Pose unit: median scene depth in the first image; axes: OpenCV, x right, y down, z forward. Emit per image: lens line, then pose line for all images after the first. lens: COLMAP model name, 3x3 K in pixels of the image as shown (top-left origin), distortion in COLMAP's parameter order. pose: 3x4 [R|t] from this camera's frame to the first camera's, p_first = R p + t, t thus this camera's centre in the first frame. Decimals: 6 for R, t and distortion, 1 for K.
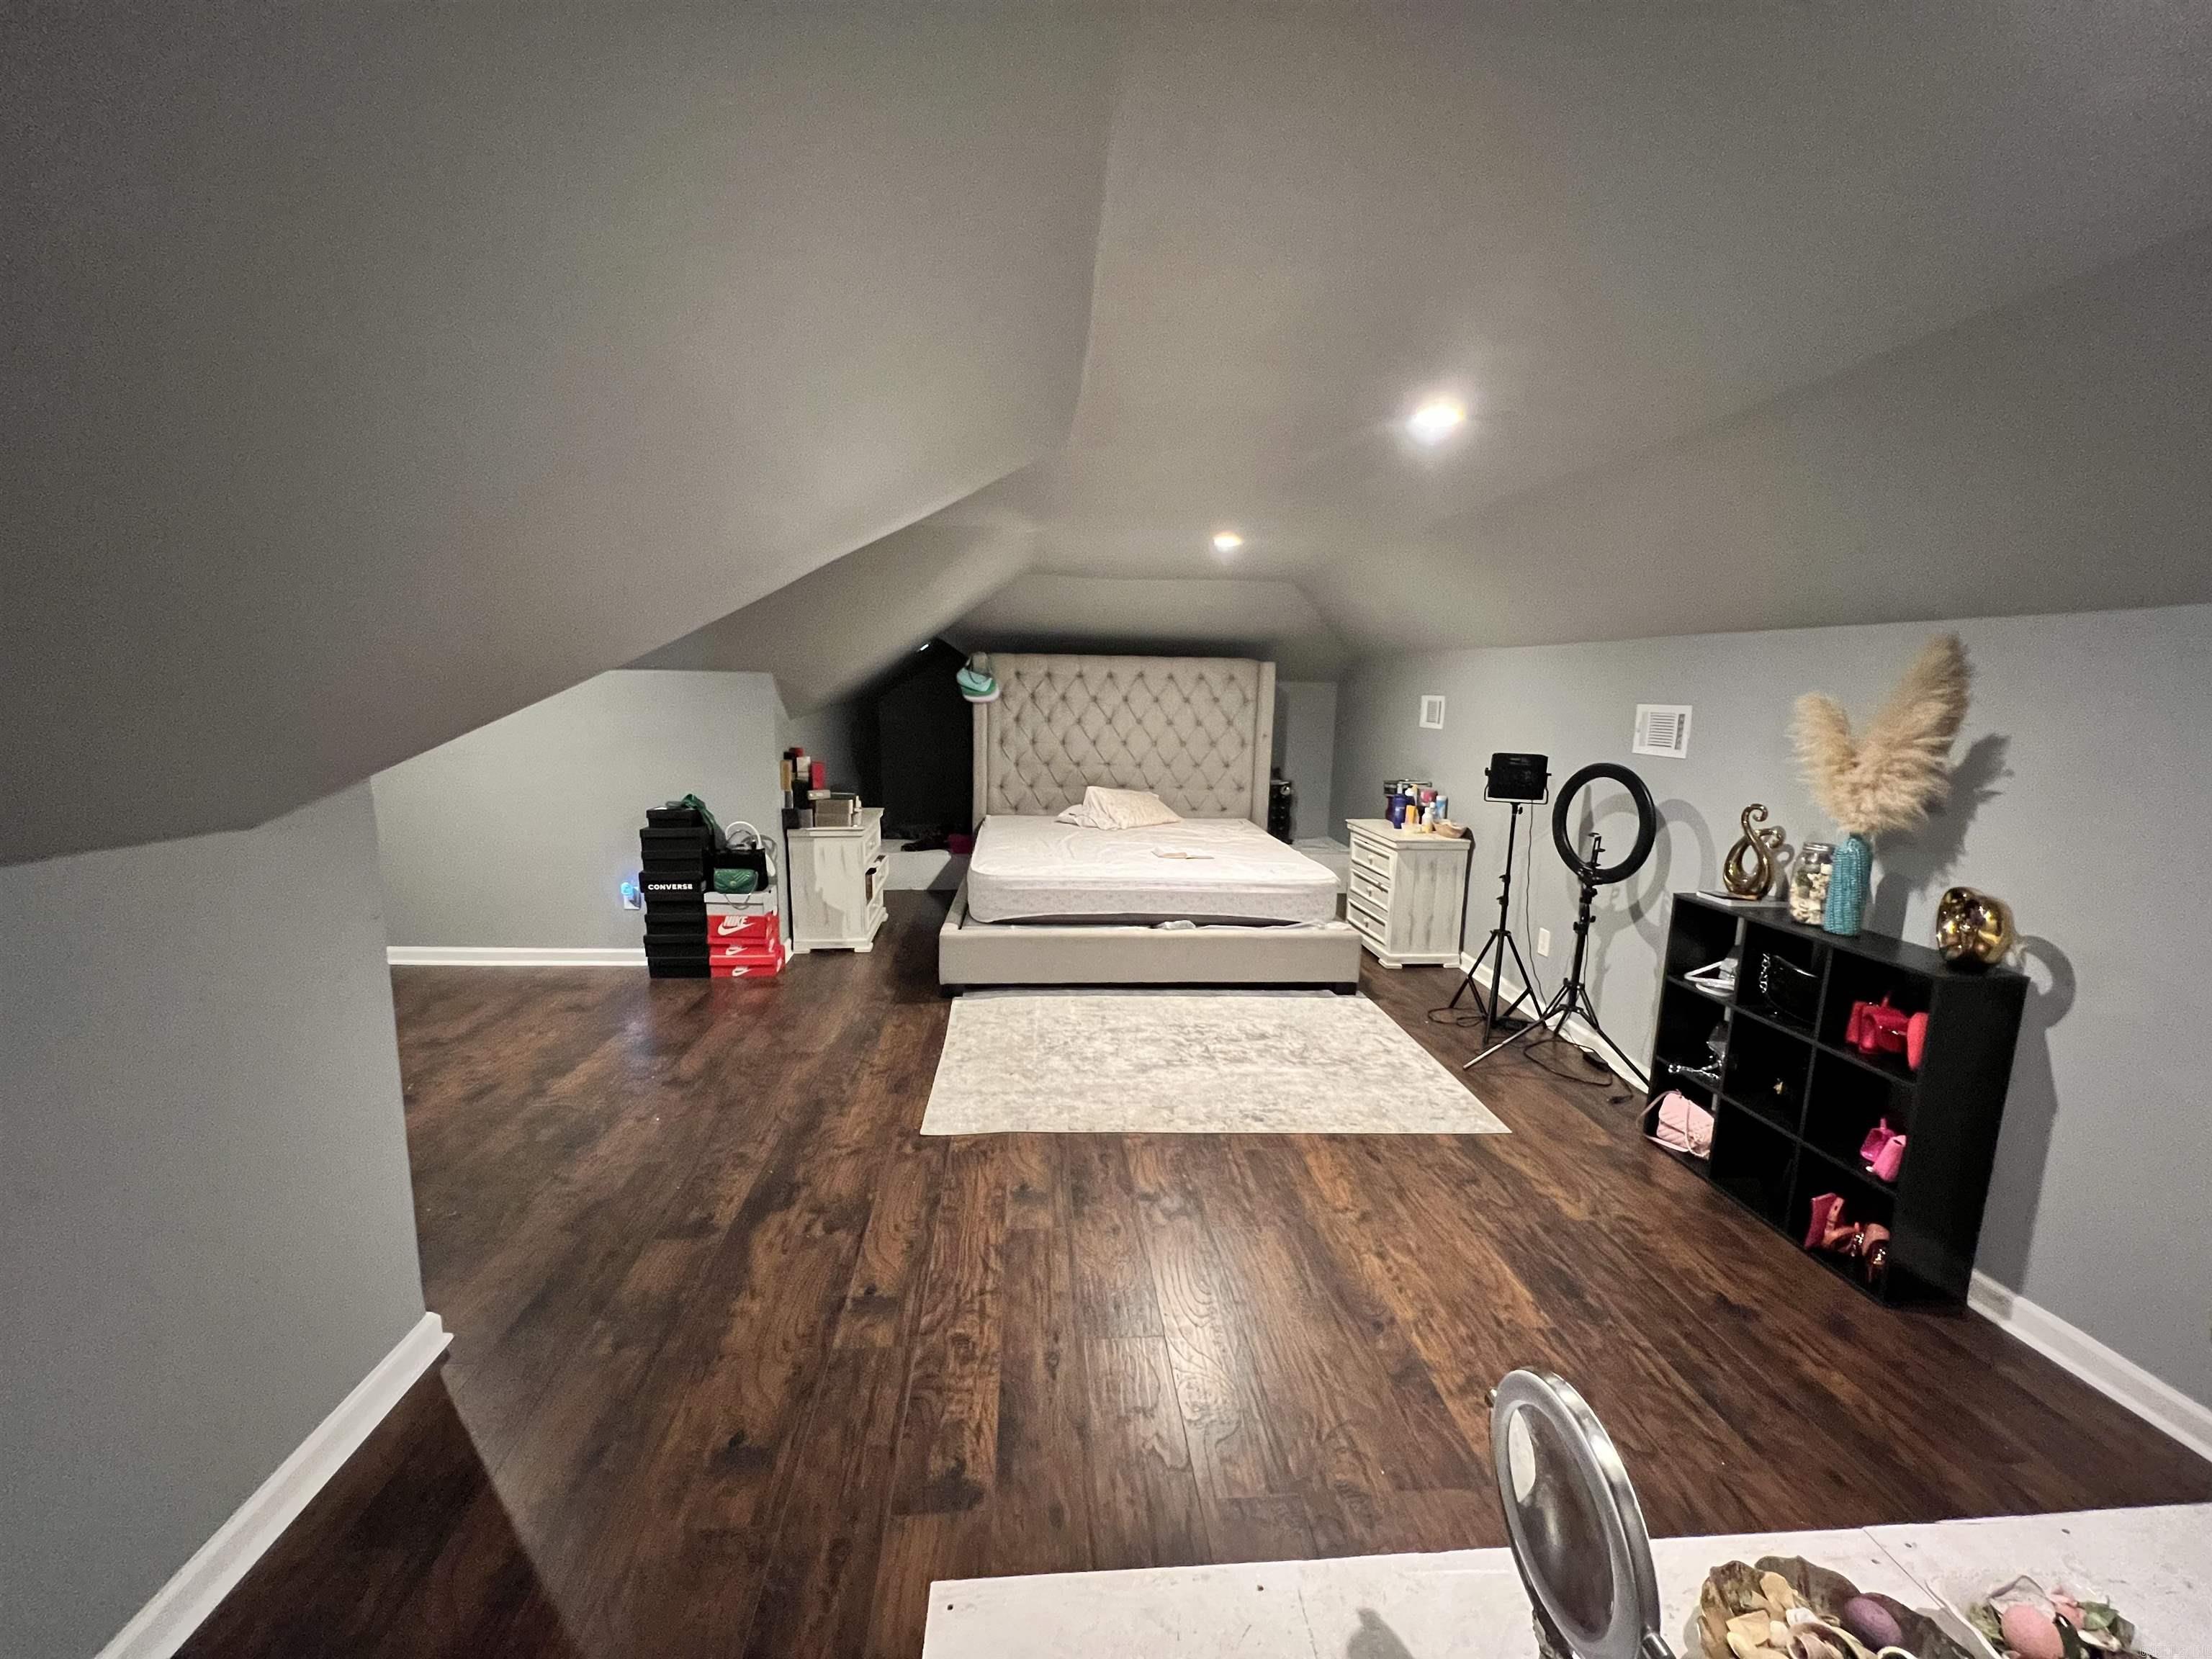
lens RADIAL K [[888.3, 0, 1097.8], [0, 888.3, 833.8], [0, 0, 1]] dist [-0.000529, 0.000392]
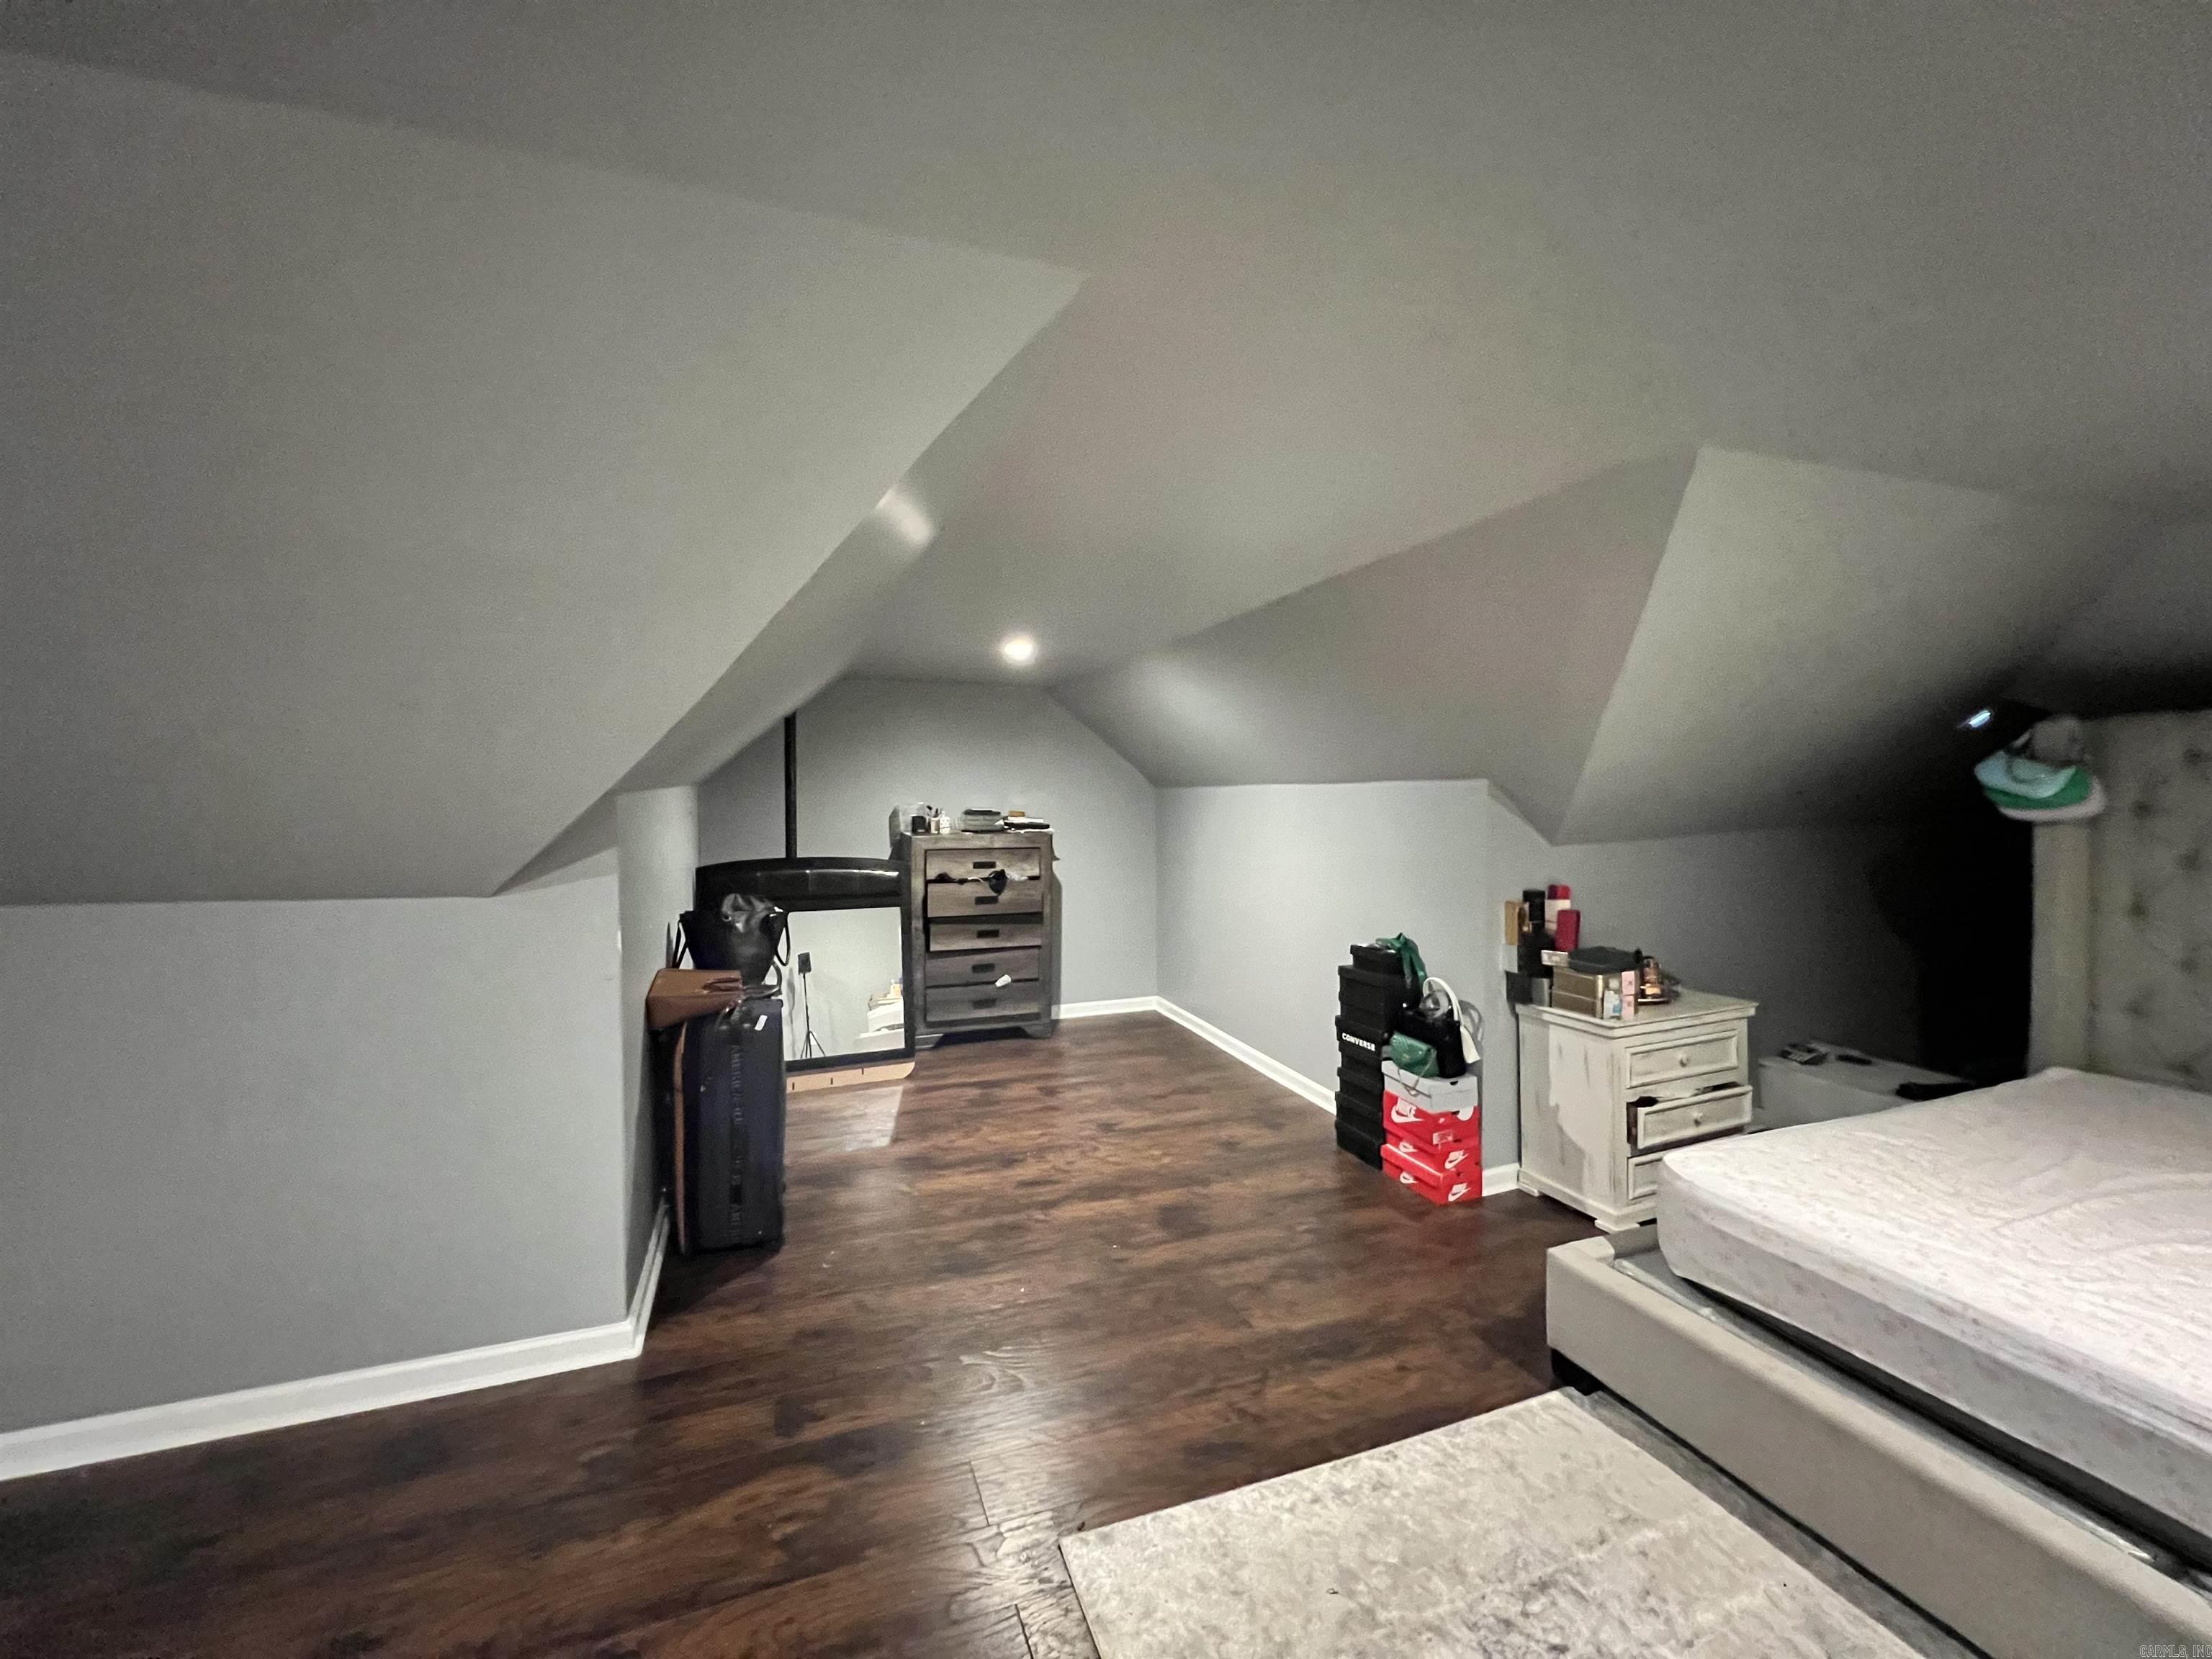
lens RADIAL K [[888.3, 0, 1099.6], [0, 888.3, 806.2], [0, 0, 1]] dist [-0.000529, 0.000392]
pose [[0.256839, -0.012502, -0.966373, 0.252370], [-0.142809, 0.988449, -0.050742, -0.078937], [0.955845, 0.151039, 0.252087, 0.520190]]
